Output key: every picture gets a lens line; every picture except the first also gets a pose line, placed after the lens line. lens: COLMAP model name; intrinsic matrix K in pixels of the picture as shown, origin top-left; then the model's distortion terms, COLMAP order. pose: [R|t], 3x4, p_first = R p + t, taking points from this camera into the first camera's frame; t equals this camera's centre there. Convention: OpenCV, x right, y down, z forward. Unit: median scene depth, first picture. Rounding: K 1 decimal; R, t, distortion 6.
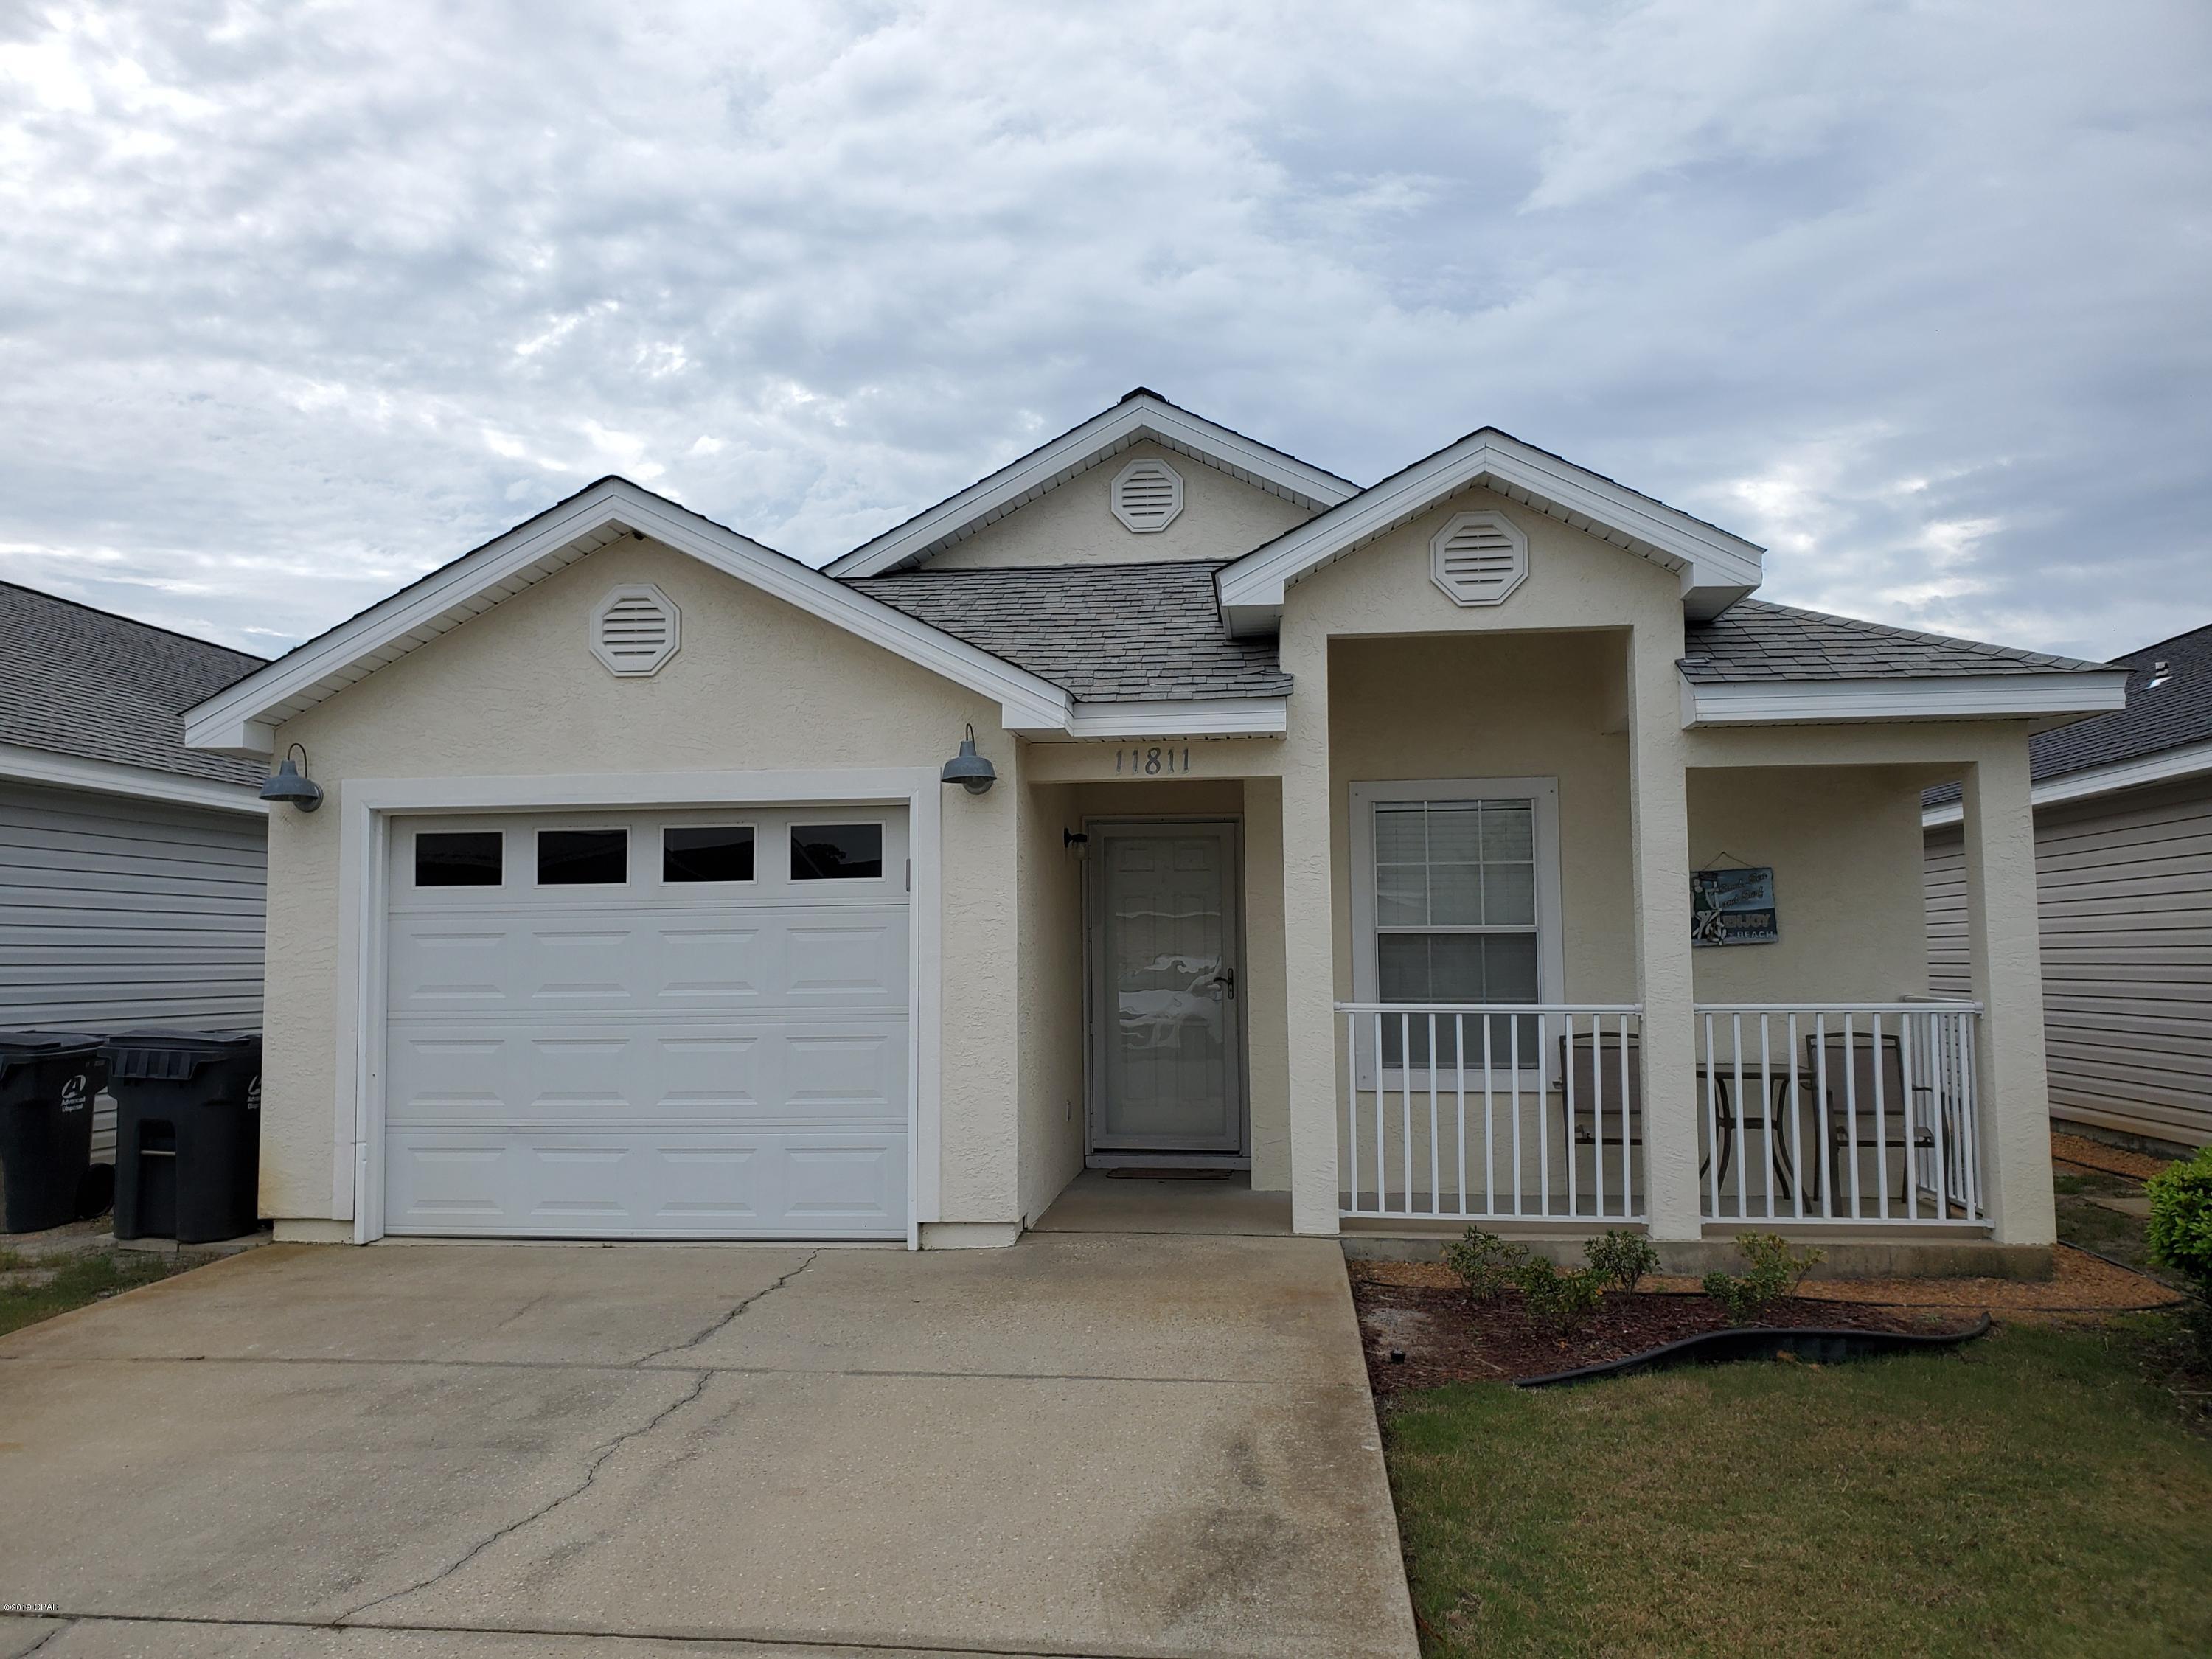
lens RADIAL K [[1718.0, 0, 1055.5], [0, 1718.0, 834.5], [0, 0, 1]] dist [0.005342, 0.000574]
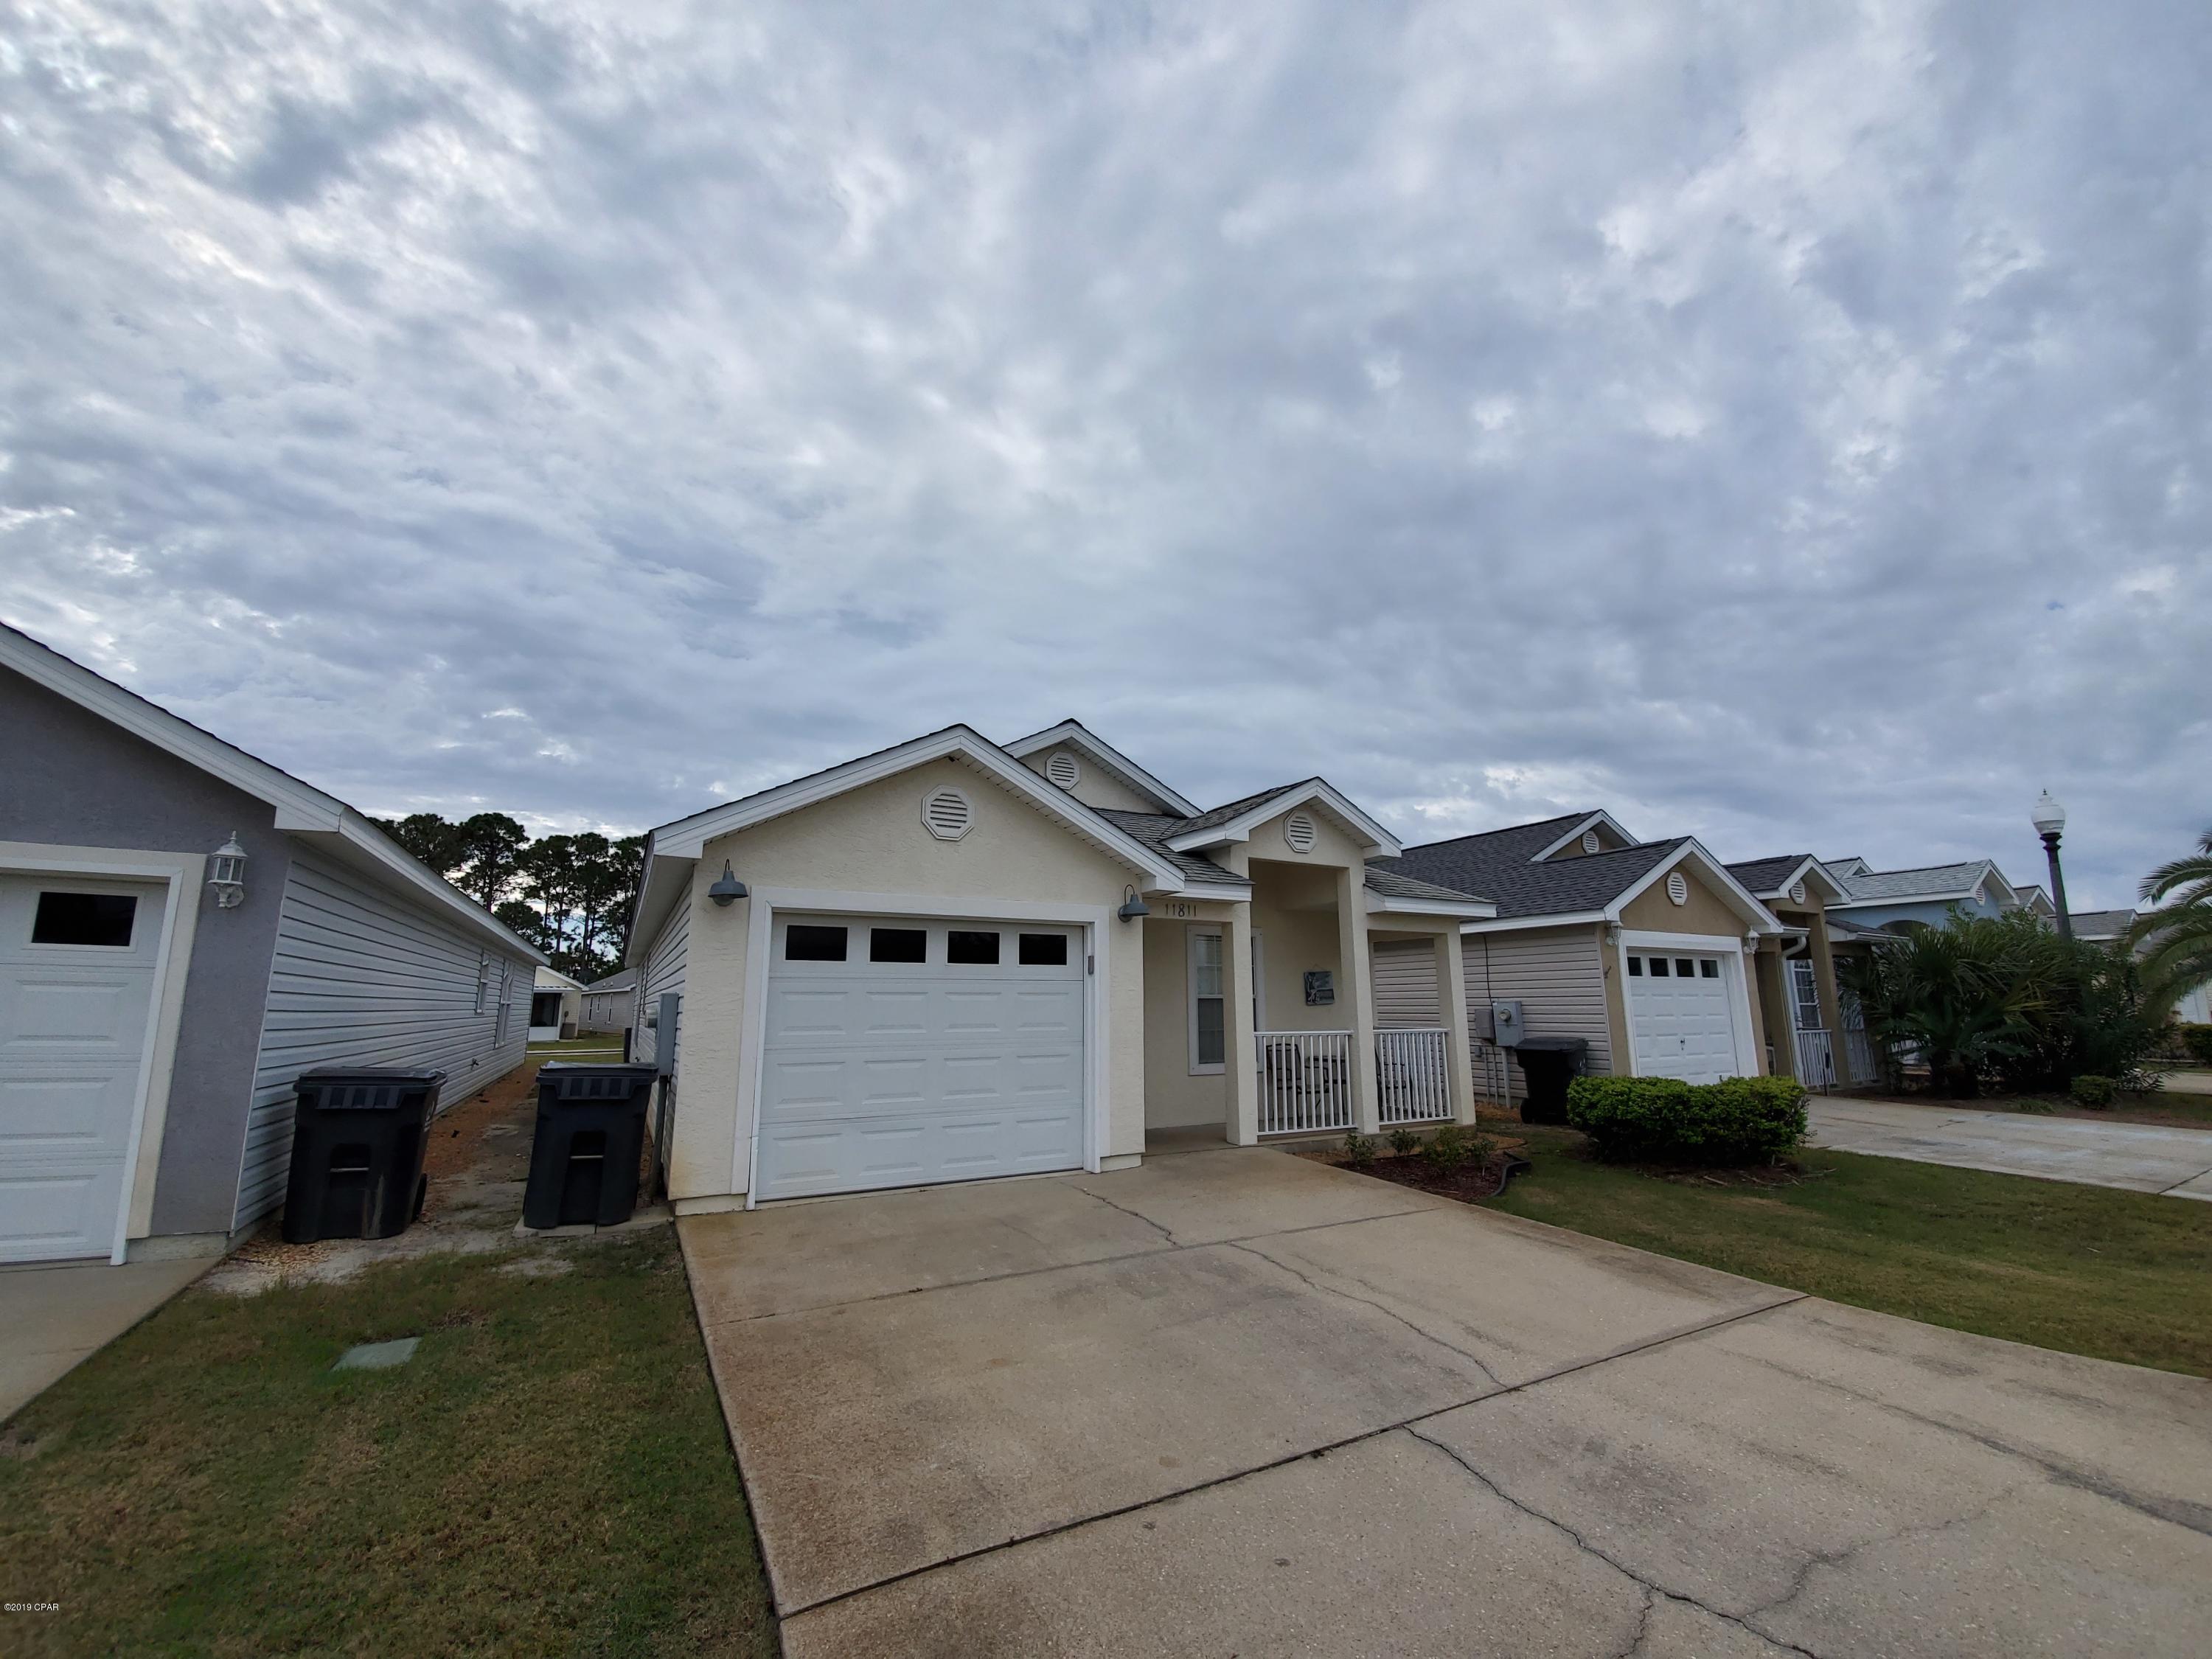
lens RADIAL K [[884.3, 0, 1077.1], [0, 884.3, 844.5], [0, 0, 1]] dist [-0.002546, -0.003098]
pose [[0.813066, 0.109498, 0.571781, -0.663964], [-0.046832, 0.991272, -0.123237, 0.014486], [-0.580285, 0.073422, 0.811097, 0.229002]]
